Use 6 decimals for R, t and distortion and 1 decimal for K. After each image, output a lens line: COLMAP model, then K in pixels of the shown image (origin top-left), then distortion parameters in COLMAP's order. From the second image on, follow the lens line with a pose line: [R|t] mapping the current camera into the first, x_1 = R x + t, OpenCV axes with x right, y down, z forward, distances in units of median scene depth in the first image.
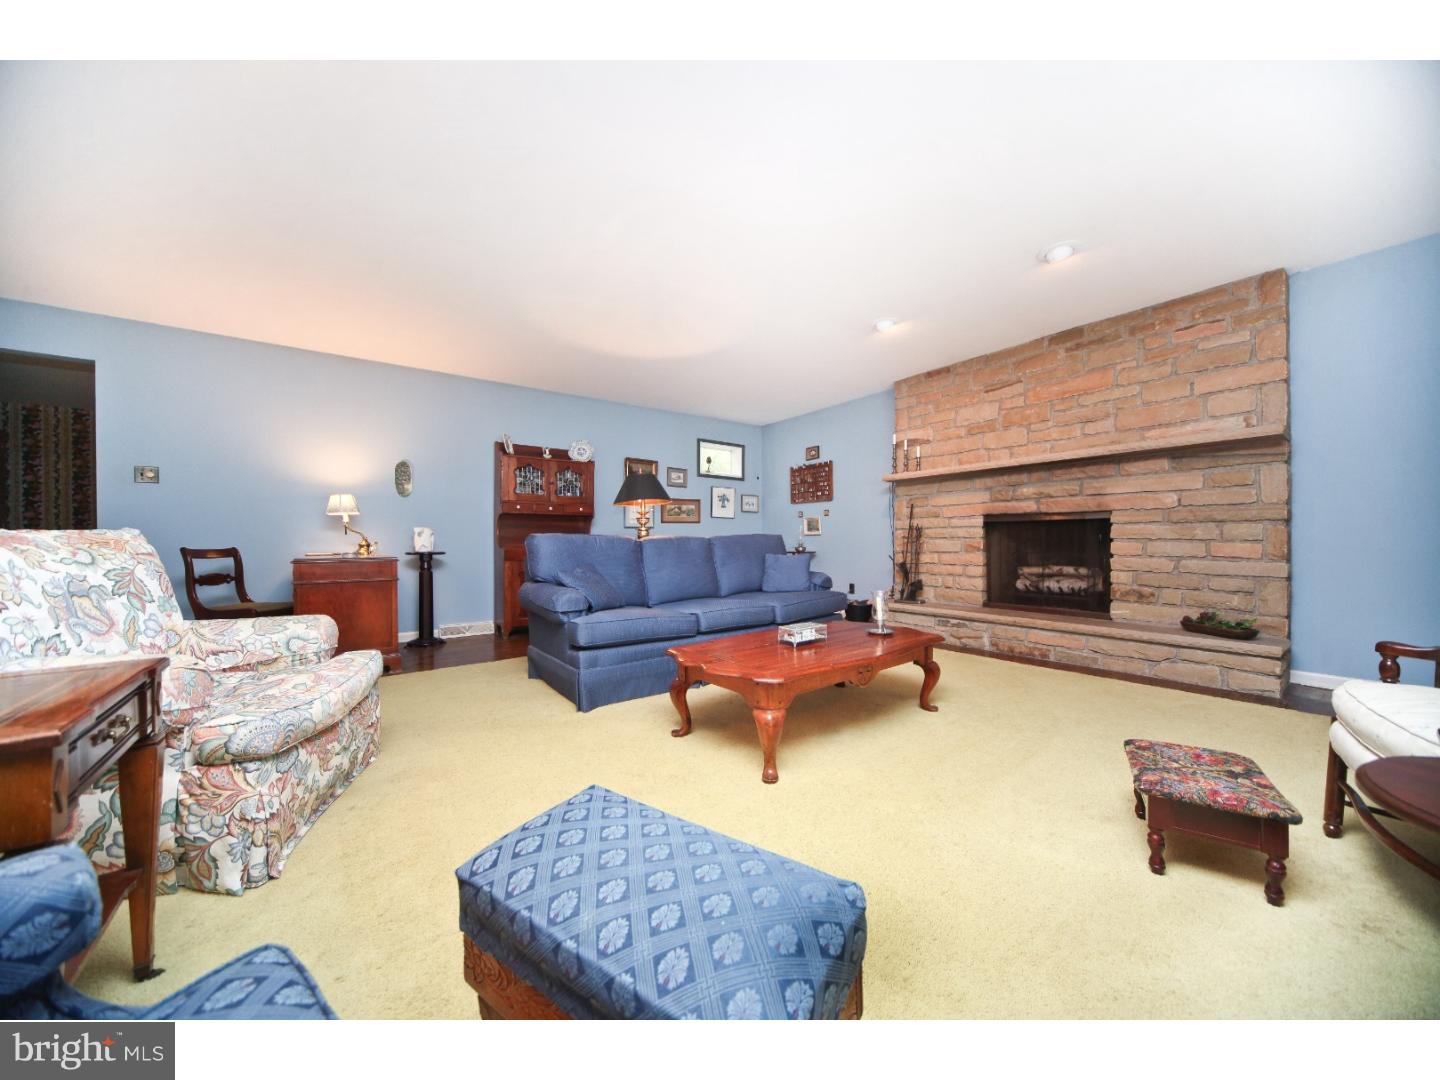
lens RADIAL K [[500.2, 0, 718.7], [0, 500.2, 547.7], [0, 0, 1]] dist [-0.012245, 0.002039]
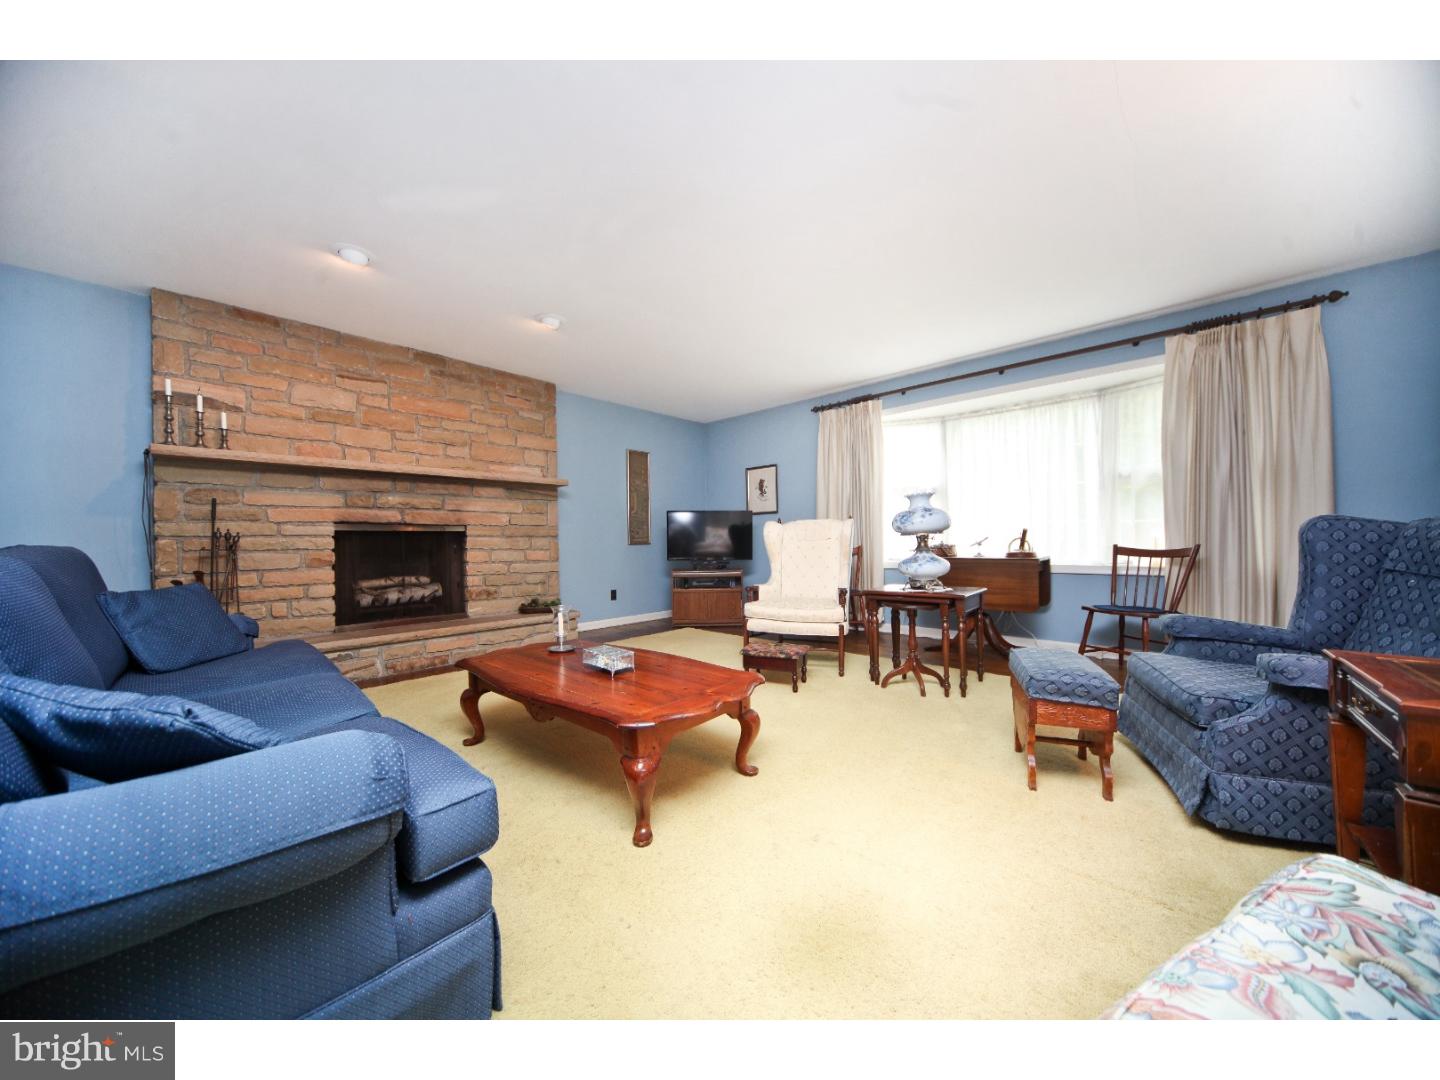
lens RADIAL K [[500.2, 0, 718.7], [0, 500.2, 547.7], [0, 0, 1]] dist [-0.012245, 0.002039]
pose [[-0.187830, -0.007937, 0.982169, -0.438023], [0.022427, 0.999672, 0.012368, -0.020293], [-0.981945, 0.024350, -0.187591, 0.572518]]
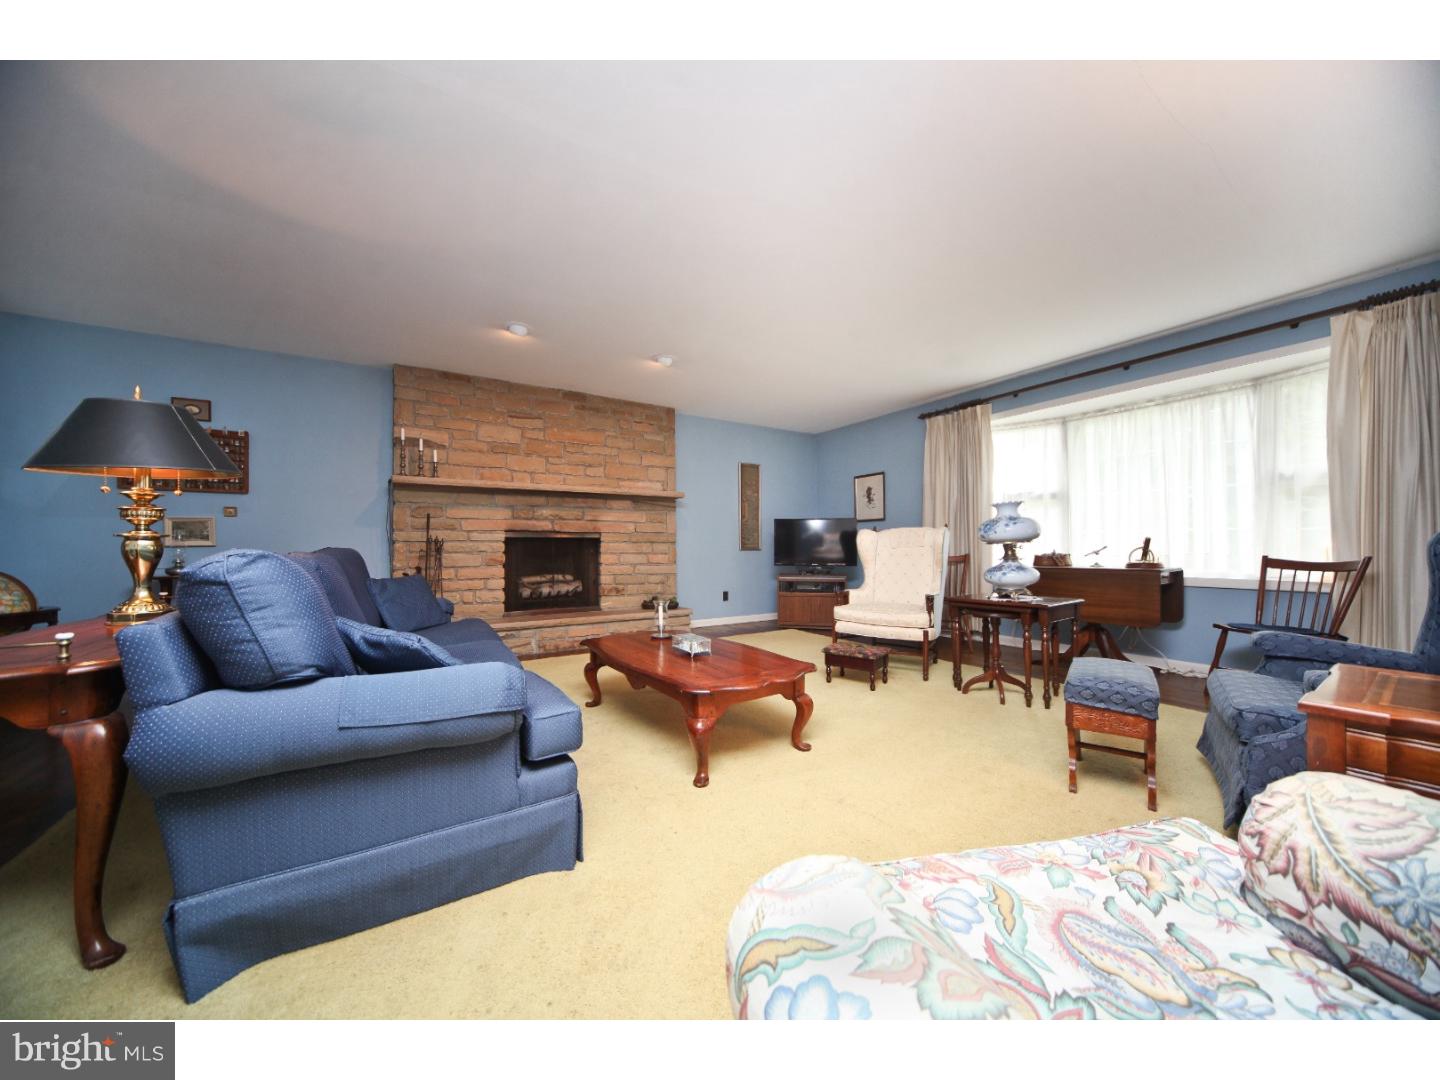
lens RADIAL K [[500.2, 0, 718.7], [0, 500.2, 547.7], [0, 0, 1]] dist [-0.012245, 0.002039]
pose [[0.074900, 0.001890, 0.997189, -0.540287], [0.013718, 0.999902, -0.002925, -0.021085], [-0.997097, 0.013898, 0.074866, 0.505762]]
